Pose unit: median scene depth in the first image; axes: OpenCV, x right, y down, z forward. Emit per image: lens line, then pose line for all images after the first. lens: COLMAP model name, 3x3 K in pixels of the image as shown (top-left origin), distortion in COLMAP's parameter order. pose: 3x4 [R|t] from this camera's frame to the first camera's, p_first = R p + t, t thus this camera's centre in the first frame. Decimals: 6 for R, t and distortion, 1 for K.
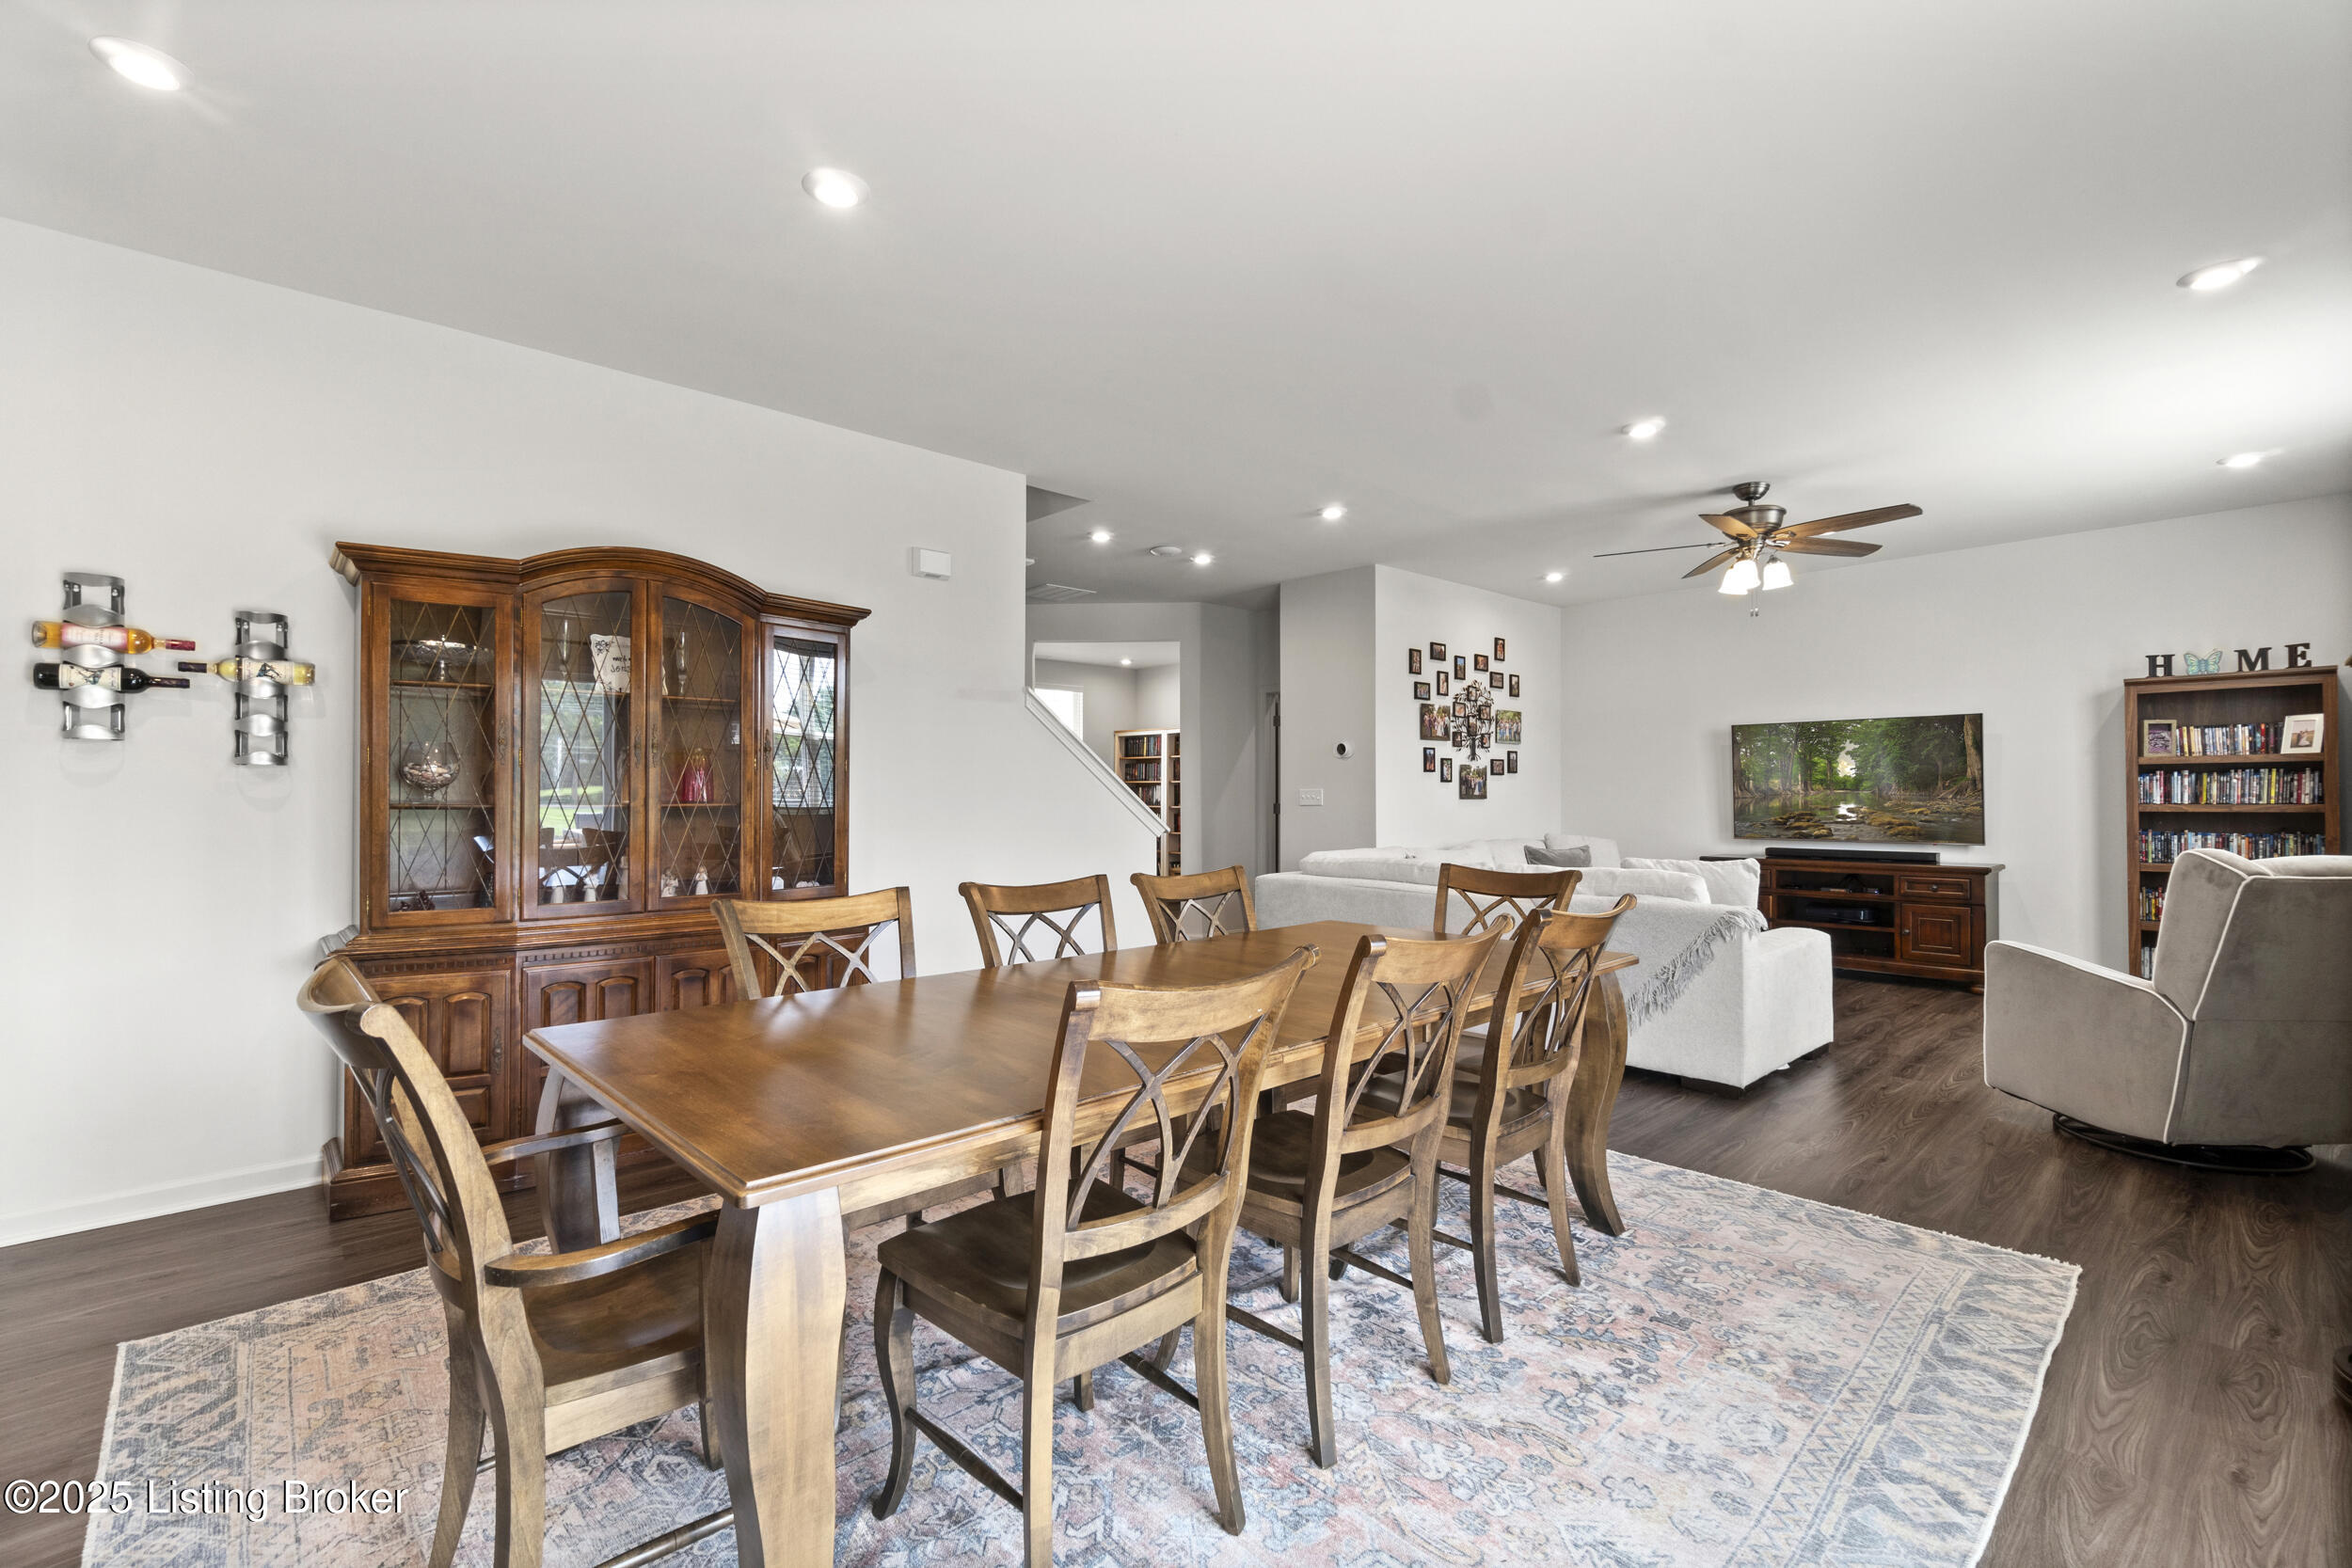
lens RADIAL K [[1006.8, 0, 1173.3], [0, 1006.8, 773.3], [0, 0, 1]] dist [-0.003276, 0.000414]
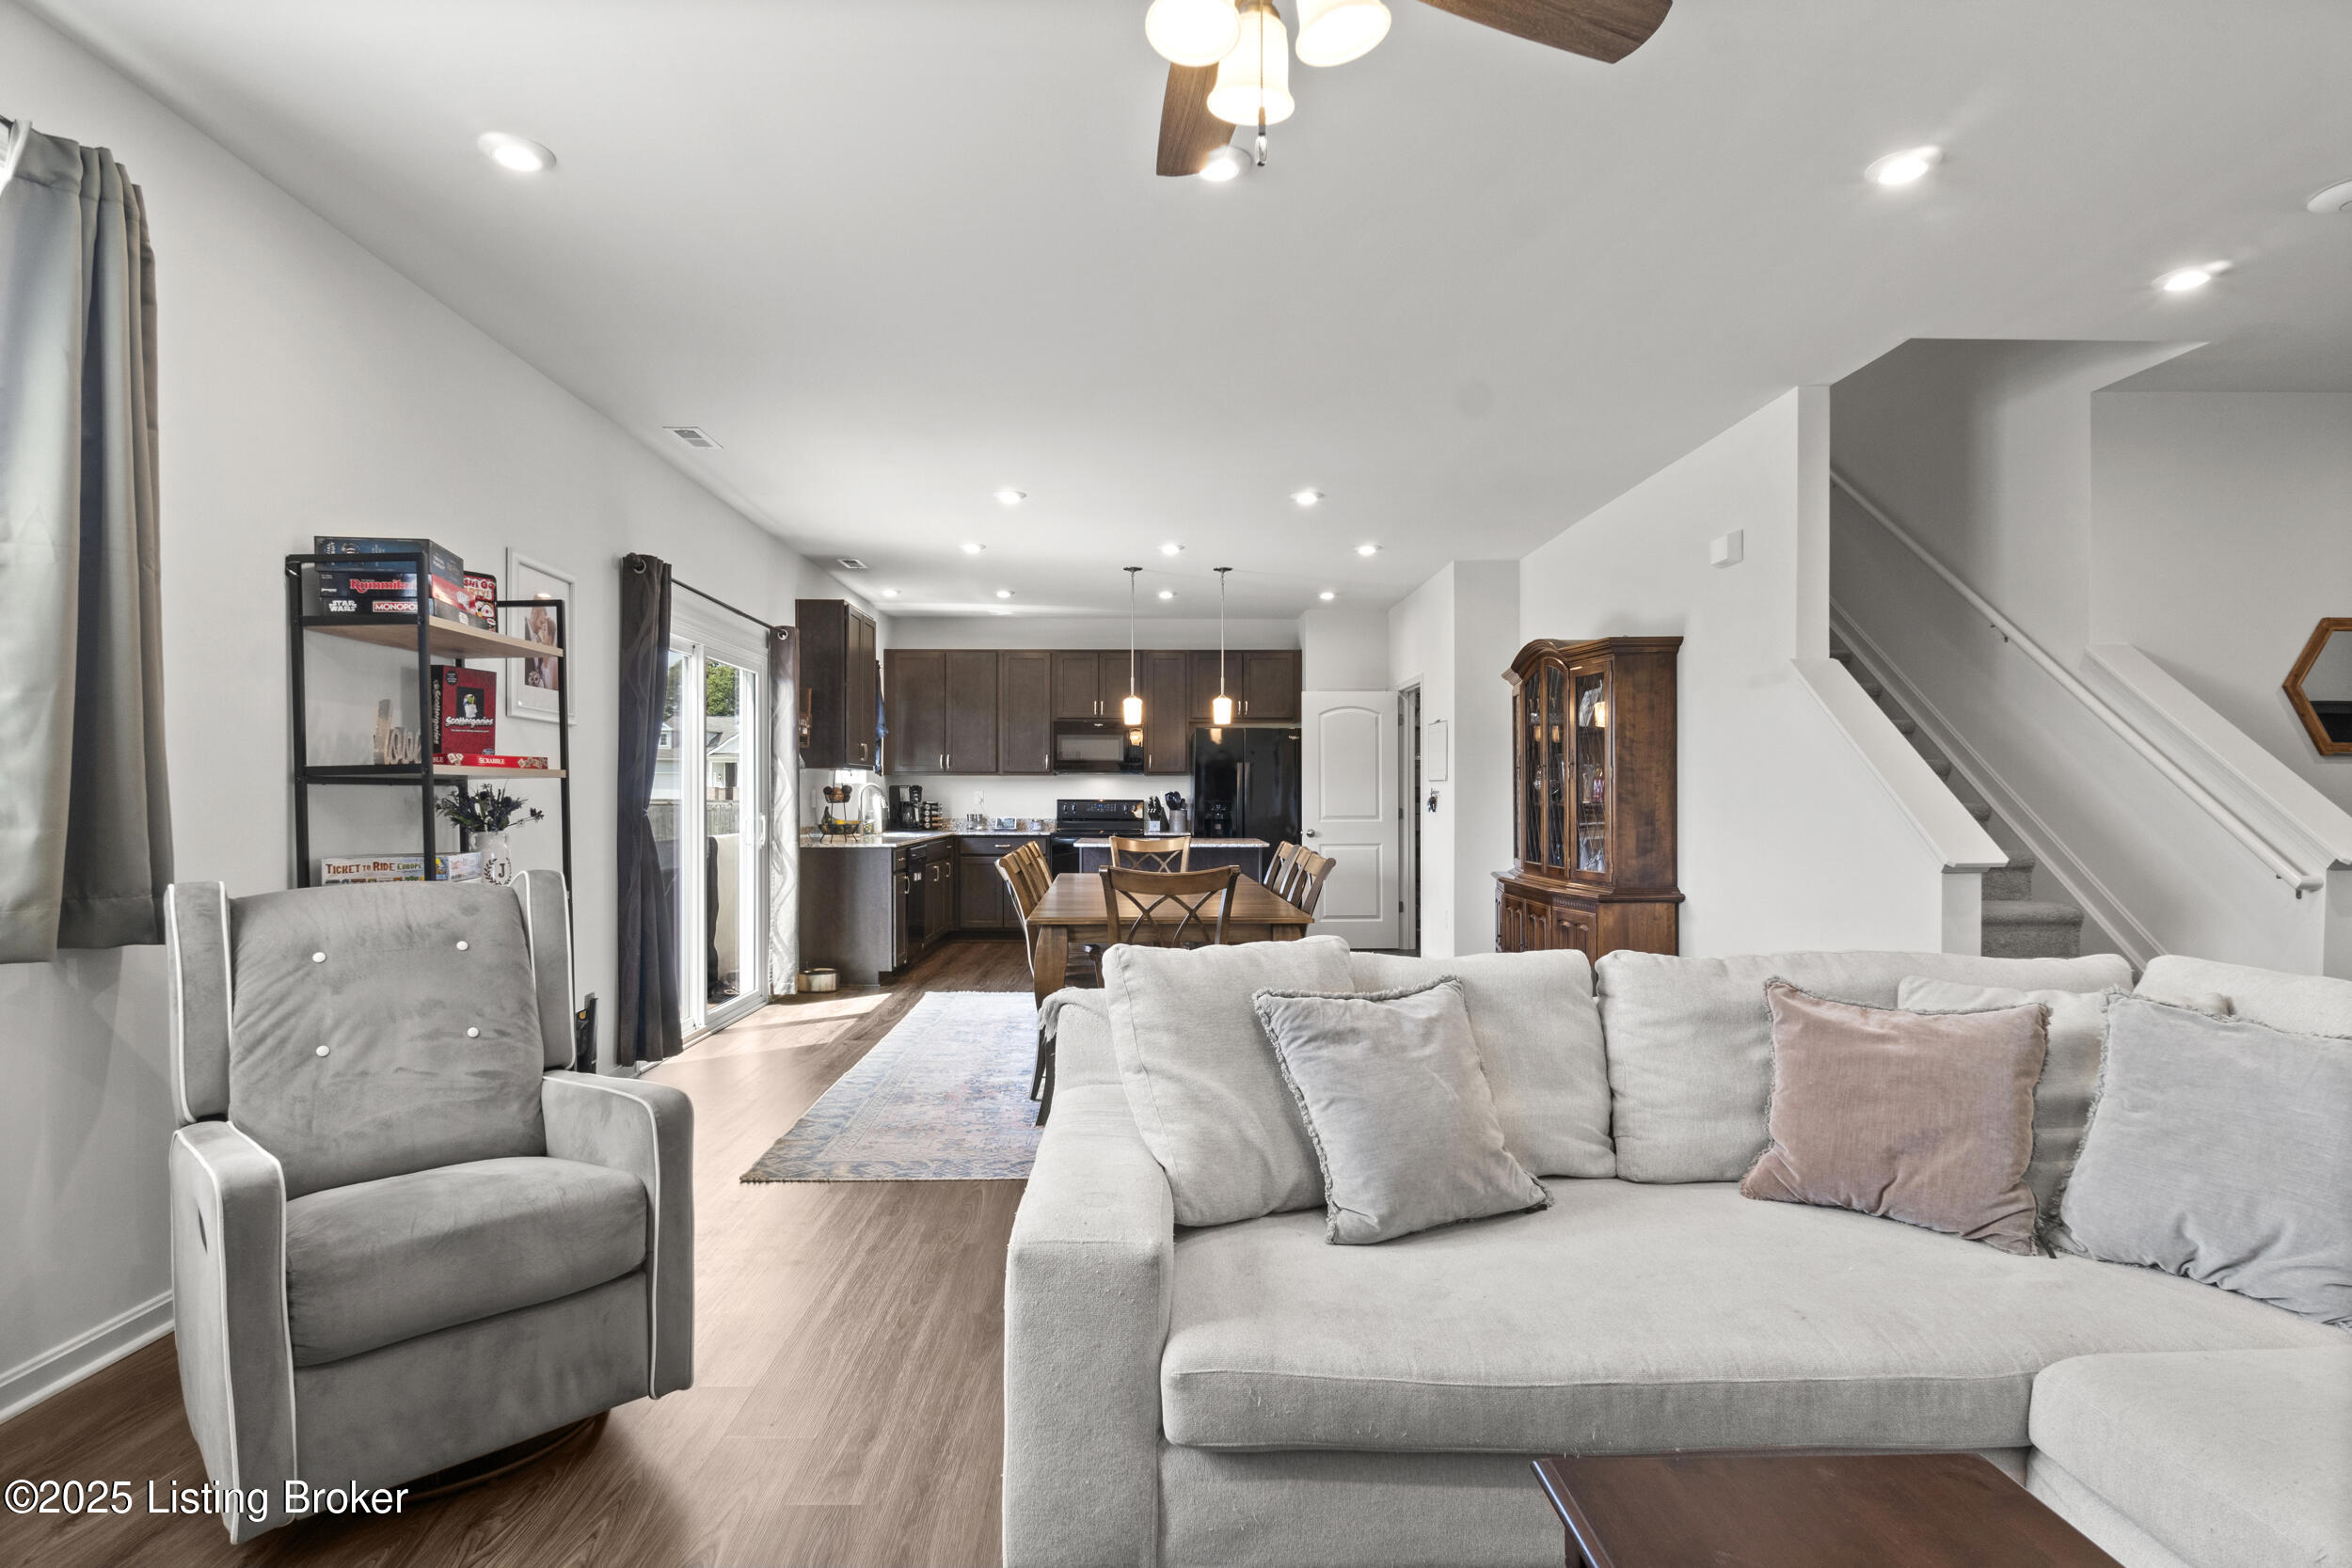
lens RADIAL K [[1218.5, 0, 1153.0], [0, 1218.5, 799.2], [0, 0, 1]] dist [-0.005139, 0.000277]
pose [[-0.667395, 0.000044, -0.744704, 0.701697], [0.013693, 0.999832, -0.012212, 0.020502], [0.744578, -0.018347, -0.667284, 0.998005]]
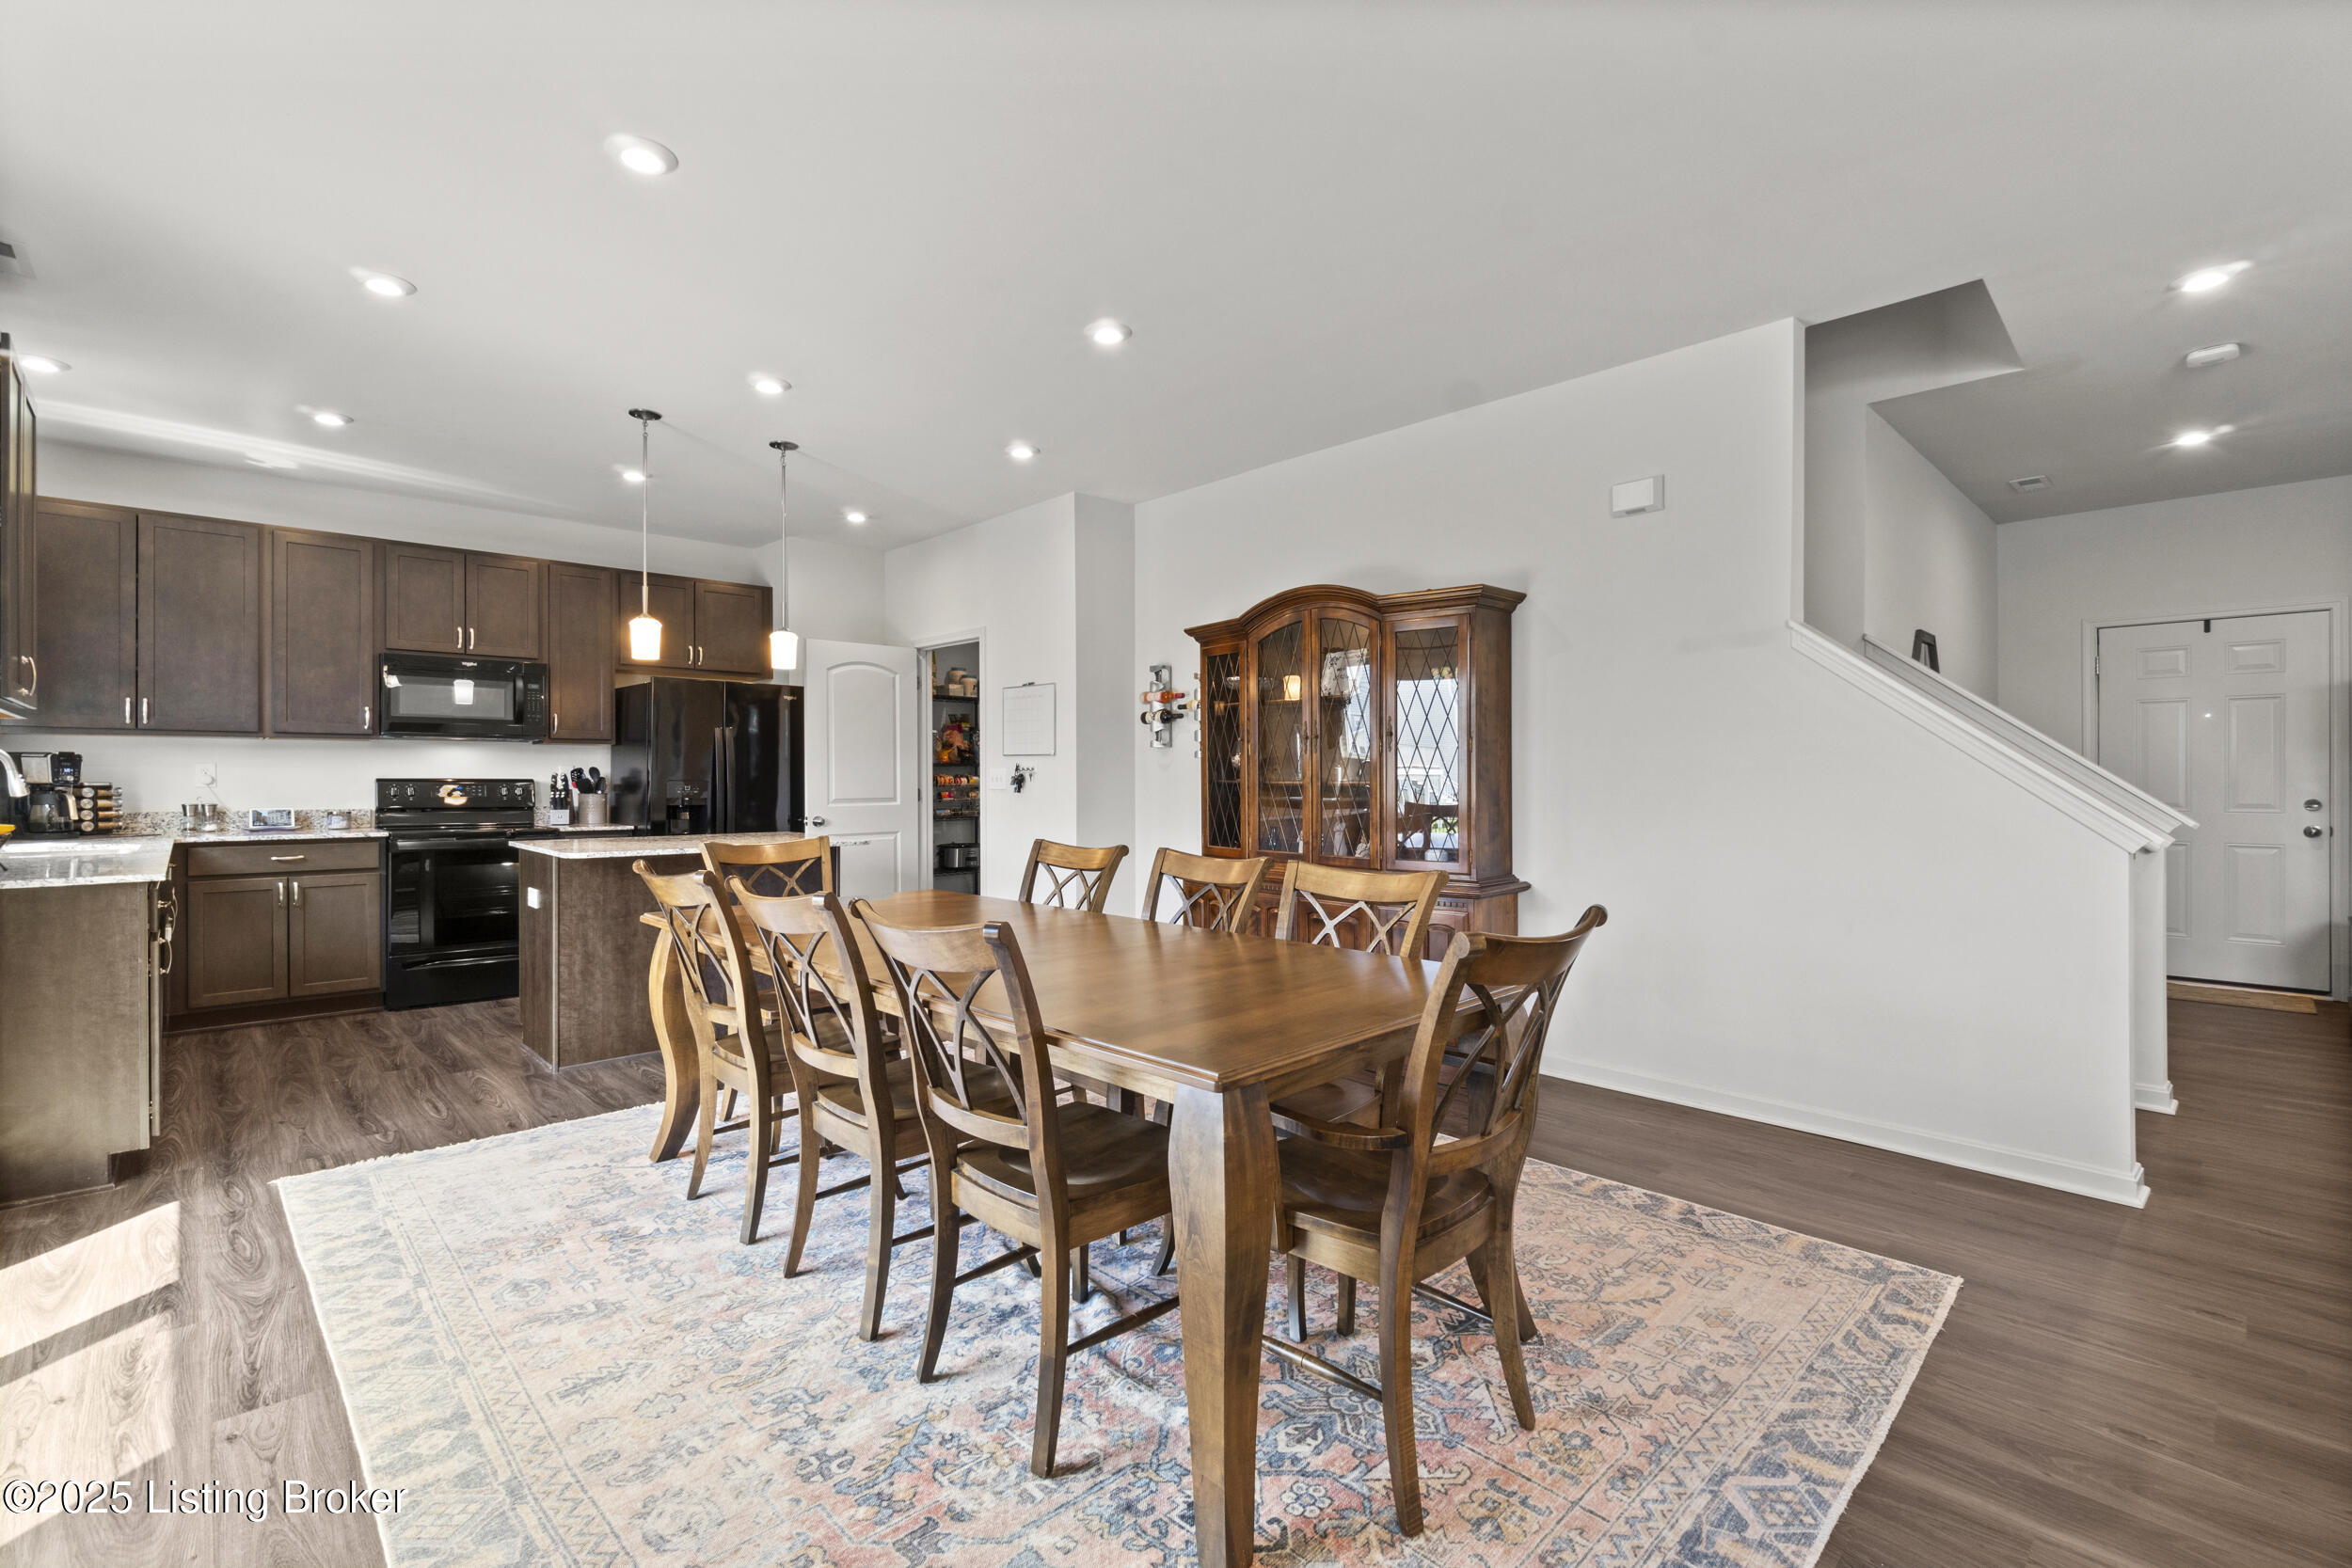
lens RADIAL K [[1044.8, 0, 1161.2], [0, 1044.8, 779.8], [0, 0, 1]] dist [-0.001094, -0.000228]
pose [[0.017105, 0.001955, -0.999852, 0.454433], [0.020473, 0.999788, 0.002305, 0.011093], [0.999644, -0.020510, 0.017061, 0.437239]]
